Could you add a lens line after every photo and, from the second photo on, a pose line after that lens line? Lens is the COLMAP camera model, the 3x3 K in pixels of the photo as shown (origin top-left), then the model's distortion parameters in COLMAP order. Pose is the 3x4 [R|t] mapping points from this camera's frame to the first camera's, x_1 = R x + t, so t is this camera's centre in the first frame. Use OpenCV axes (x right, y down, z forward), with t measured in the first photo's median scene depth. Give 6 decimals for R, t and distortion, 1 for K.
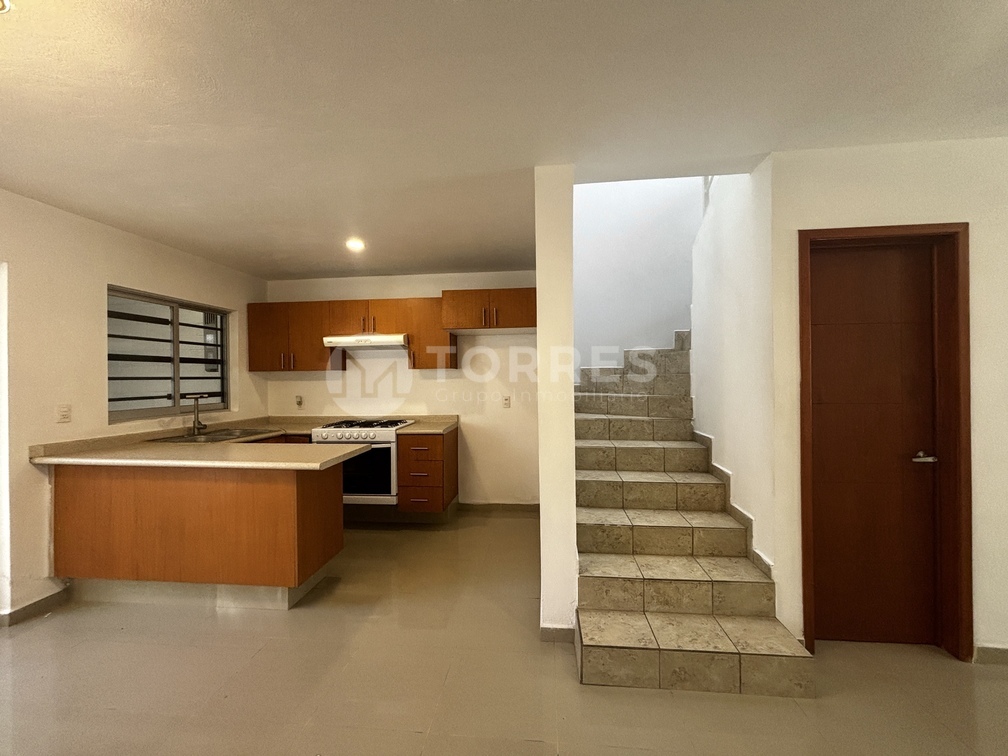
lens RADIAL K [[407.9, 0, 505.2], [0, 407.9, 378.2], [0, 0, 1]] dist [0.003564, -0.001204]
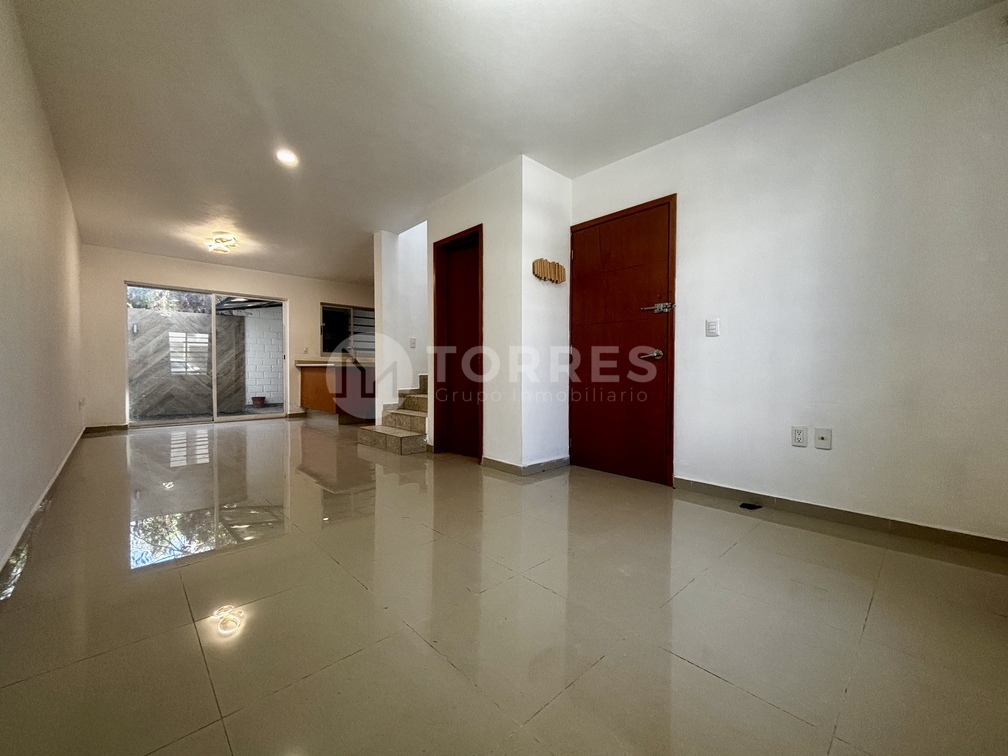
lens RADIAL K [[407.9, 0, 507.6], [0, 407.9, 376.2], [0, 0, 1]] dist [0.003564, -0.001204]
pose [[0.759190, 0.020762, -0.650538, 1.186760], [-0.007725, 0.999708, 0.022891, 0.127043], [0.650823, -0.012353, 0.759129, -0.146943]]
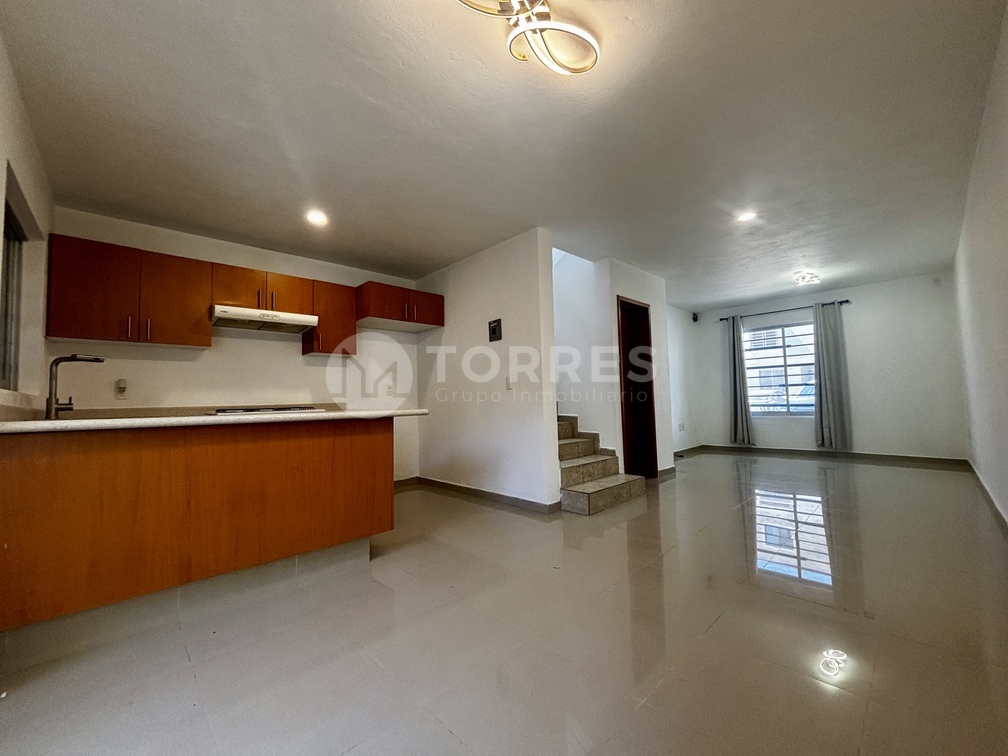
lens RADIAL K [[407.9, 0, 499.8], [0, 407.9, 377.3], [0, 0, 1]] dist [0.003564, -0.001204]
pose [[0.647218, 0.038094, 0.761352, -0.699564], [0.022546, 0.997357, -0.069069, 0.116194], [-0.761971, 0.061869, 0.644649, 0.041301]]
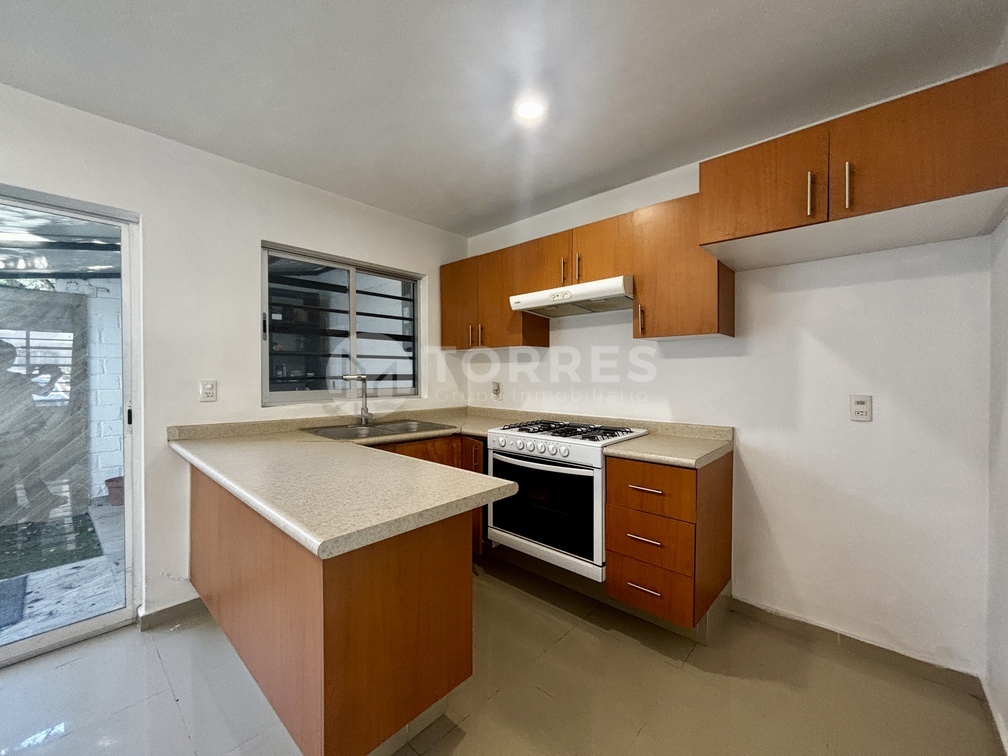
lens RADIAL K [[407.9, 0, 506.7], [0, 407.9, 376.5], [0, 0, 1]] dist [0.003564, -0.001204]
pose [[0.806938, 0.018967, -0.590332, -0.047104], [-0.011368, 0.999798, 0.016583, 0.022885], [0.590527, -0.006670, 0.806990, 0.450129]]
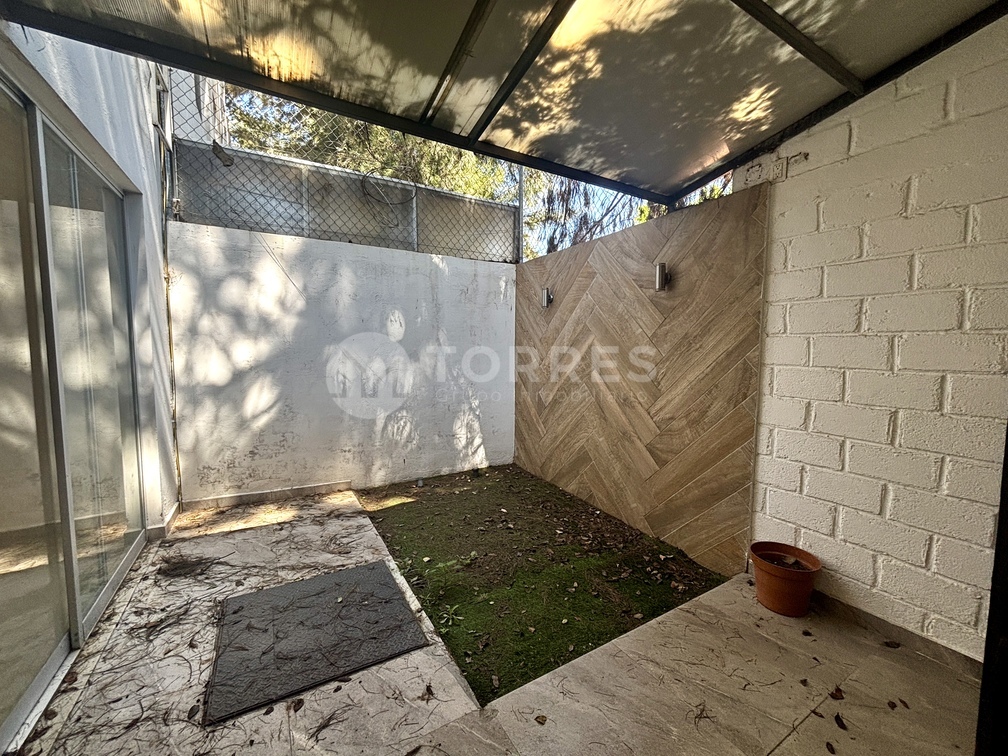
lens RADIAL K [[407.9, 0, 501.3], [0, 407.9, 378.2], [0, 0, 1]] dist [0.003564, -0.001204]
pose [[-0.808802, 0.055848, -0.585424, -0.901003], [0.007216, 0.996348, 0.085080, 0.055627], [0.588037, 0.064589, -0.806251, 0.898199]]
